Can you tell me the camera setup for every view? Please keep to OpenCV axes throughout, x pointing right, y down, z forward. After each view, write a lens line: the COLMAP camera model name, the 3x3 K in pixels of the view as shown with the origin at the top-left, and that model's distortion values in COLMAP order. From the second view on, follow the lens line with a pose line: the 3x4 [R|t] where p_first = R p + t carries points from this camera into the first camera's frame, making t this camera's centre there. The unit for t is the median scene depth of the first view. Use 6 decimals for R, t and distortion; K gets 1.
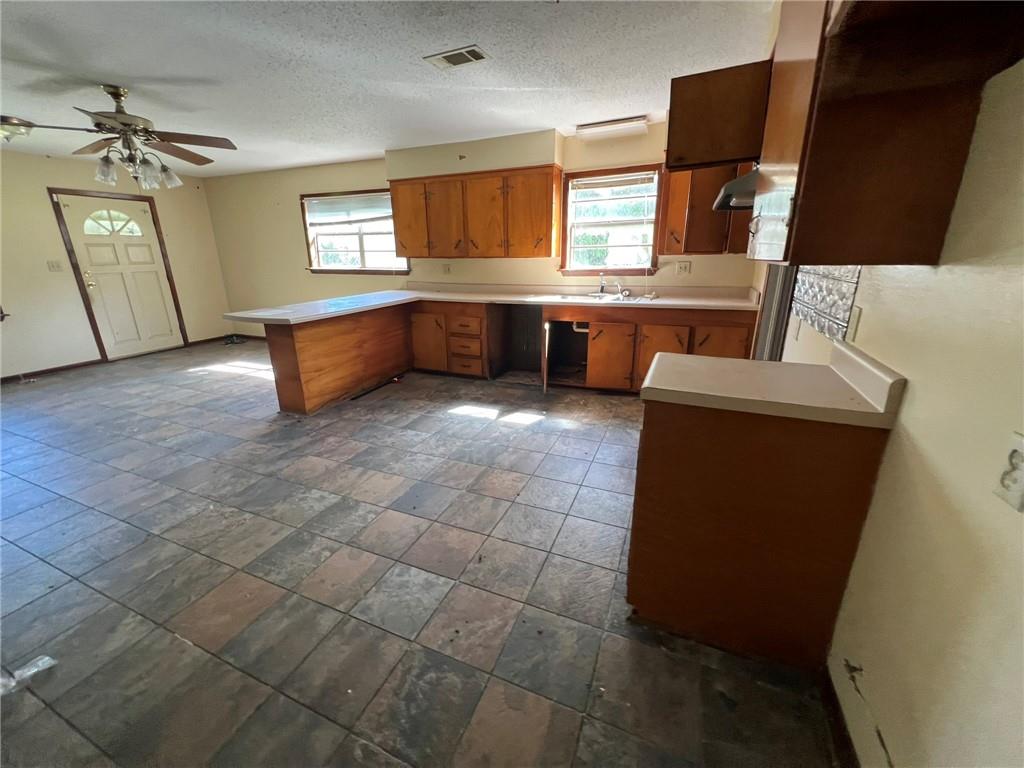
lens RADIAL K [[410.2, 0, 508.8], [0, 410.2, 381.6], [0, 0, 1]] dist [-0.003722, 0.001002]
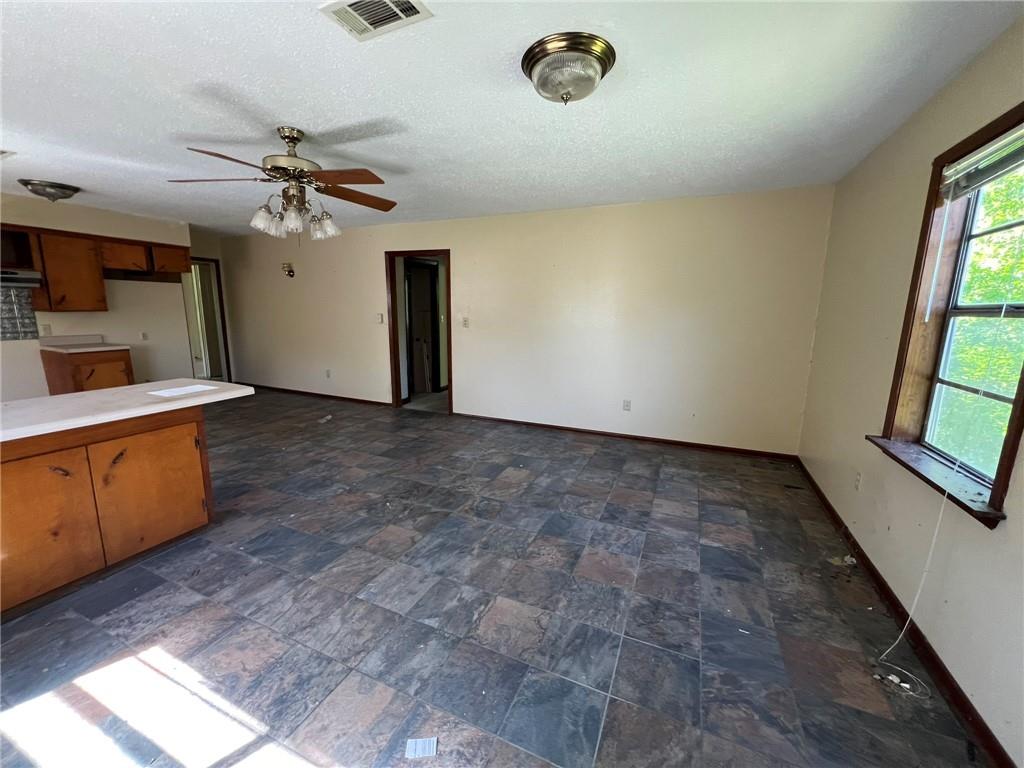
lens RADIAL K [[410.2, 0, 508.8], [0, 410.2, 381.6], [0, 0, 1]] dist [-0.003722, 0.001002]
pose [[-0.999816, -0.004710, 0.018599, -1.084890], [0.004475, 0.885424, 0.464763, -0.480248], [-0.018657, 0.464761, -0.885240, 1.511628]]
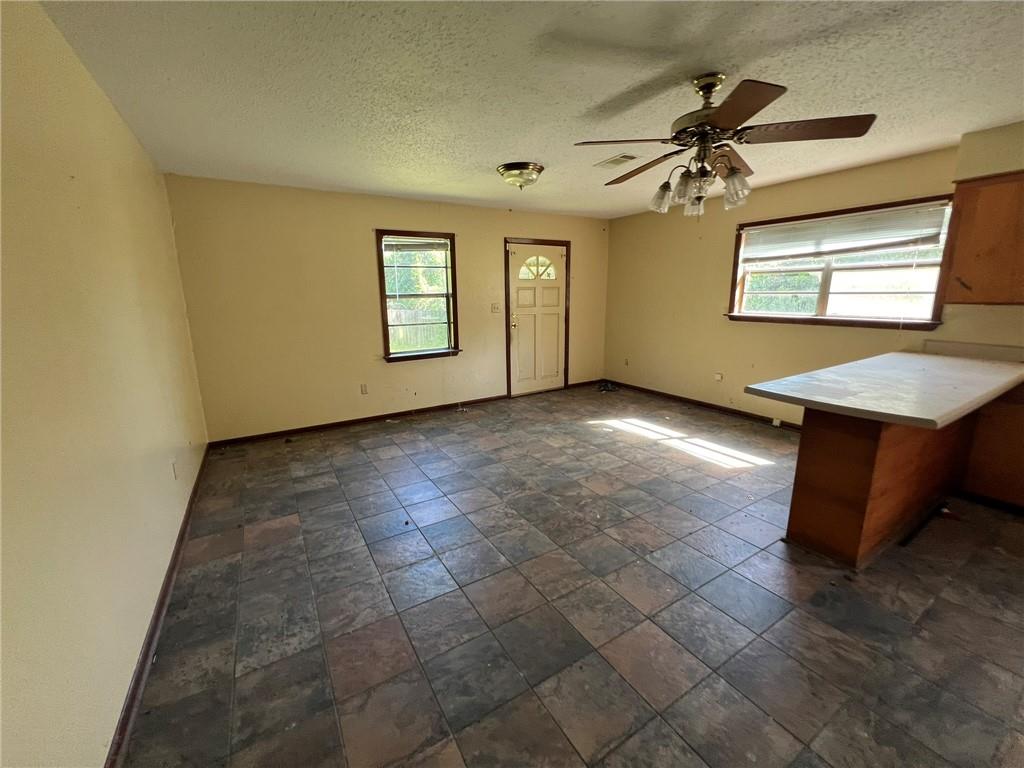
lens RADIAL K [[410.2, 0, 508.8], [0, 410.2, 381.6], [0, 0, 1]] dist [-0.003722, 0.001002]
pose [[0.811453, 0.118373, -0.572304, -0.574675], [-0.169584, 0.984830, -0.036750, -0.073171], [0.559273, 0.126875, 0.819217, 0.199832]]
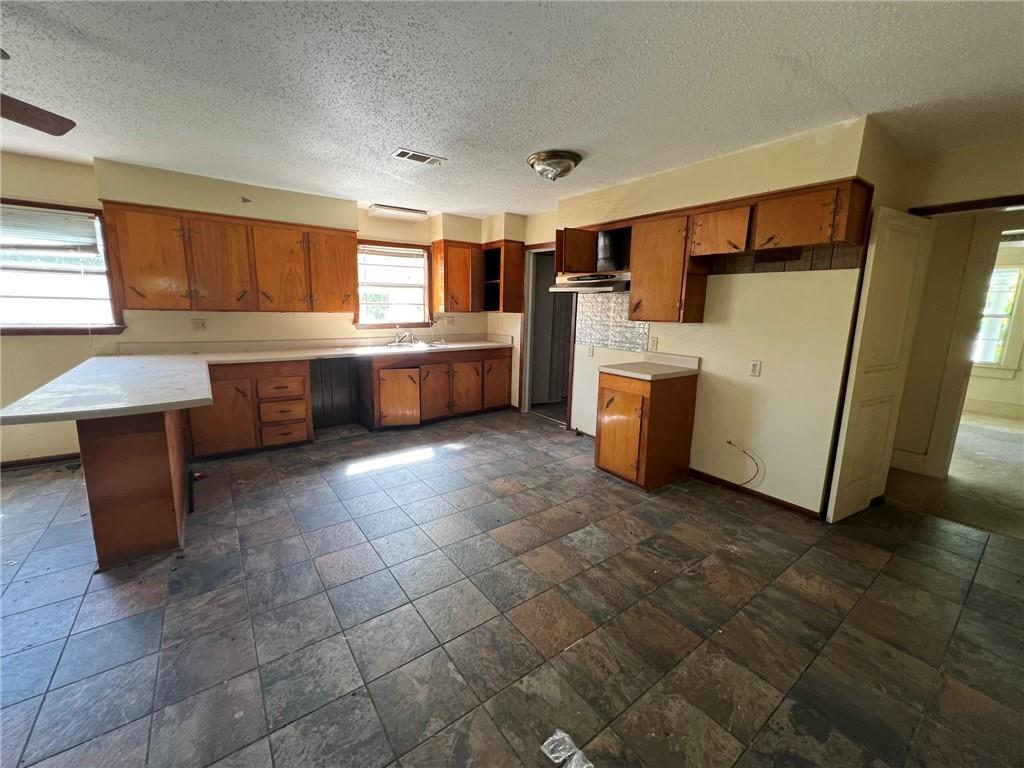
lens RADIAL K [[410.2, 0, 508.8], [0, 410.2, 381.6], [0, 0, 1]] dist [-0.003722, 0.001002]
pose [[0.507726, -0.132112, 0.851329, -0.724911], [0.230874, 0.972893, 0.013285, -0.058835], [-0.830007, 0.189805, 0.524465, 0.167956]]
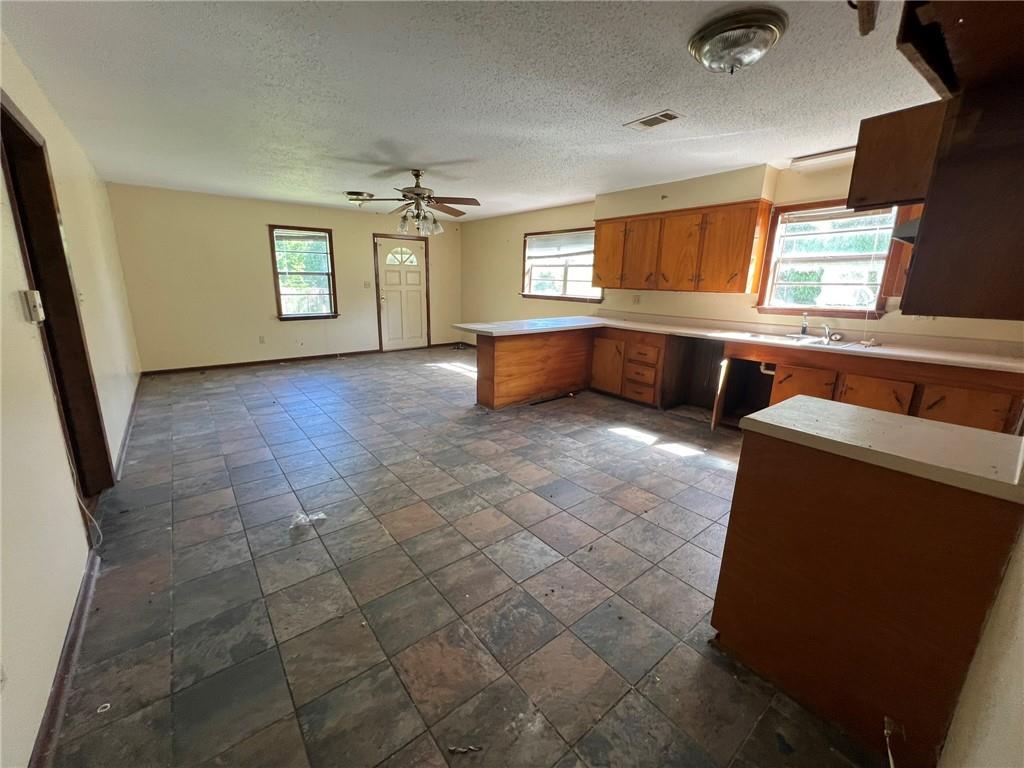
lens RADIAL K [[410.2, 0, 508.8], [0, 410.2, 381.6], [0, 0, 1]] dist [-0.003722, 0.001002]
pose [[0.879646, 0.140173, -0.454504, 0.093961], [-0.169710, 0.985187, -0.024615, 0.019386], [0.444321, 0.098786, 0.890405, -0.086786]]
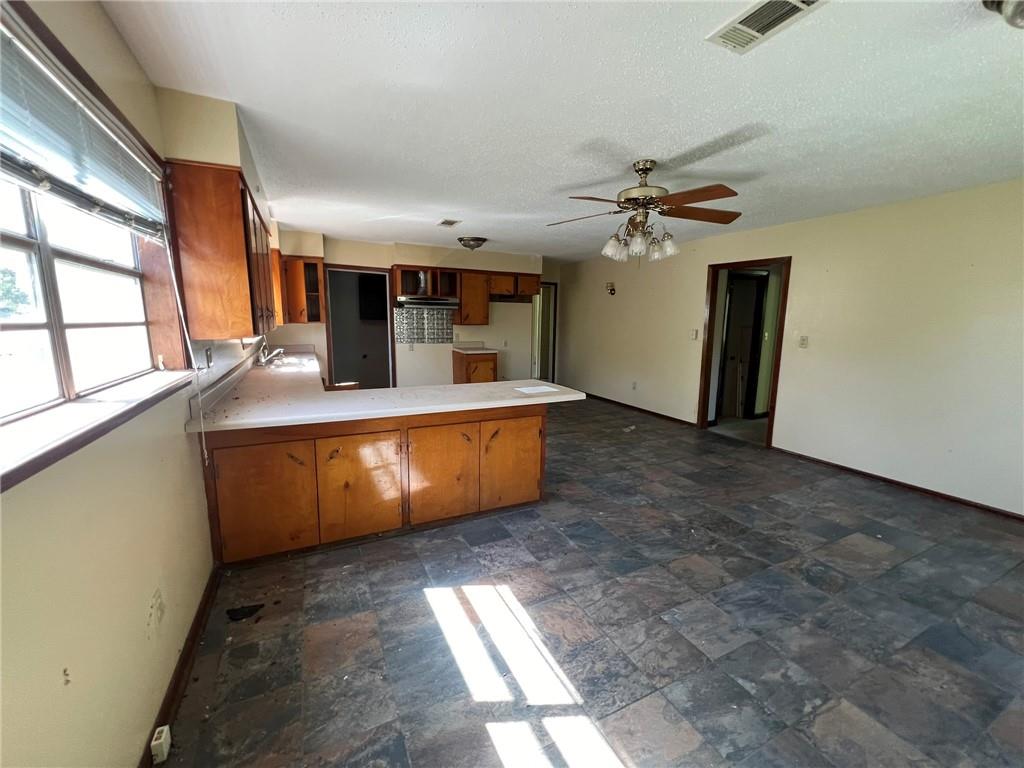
lens RADIAL K [[410.2, 0, 508.8], [0, 410.2, 381.6], [0, 0, 1]] dist [-0.003722, 0.001002]
pose [[-0.756771, -0.099108, 0.646123, -1.040059], [0.192483, 0.910830, 0.365156, -0.492406], [-0.624698, 0.400707, -0.670214, 1.529388]]
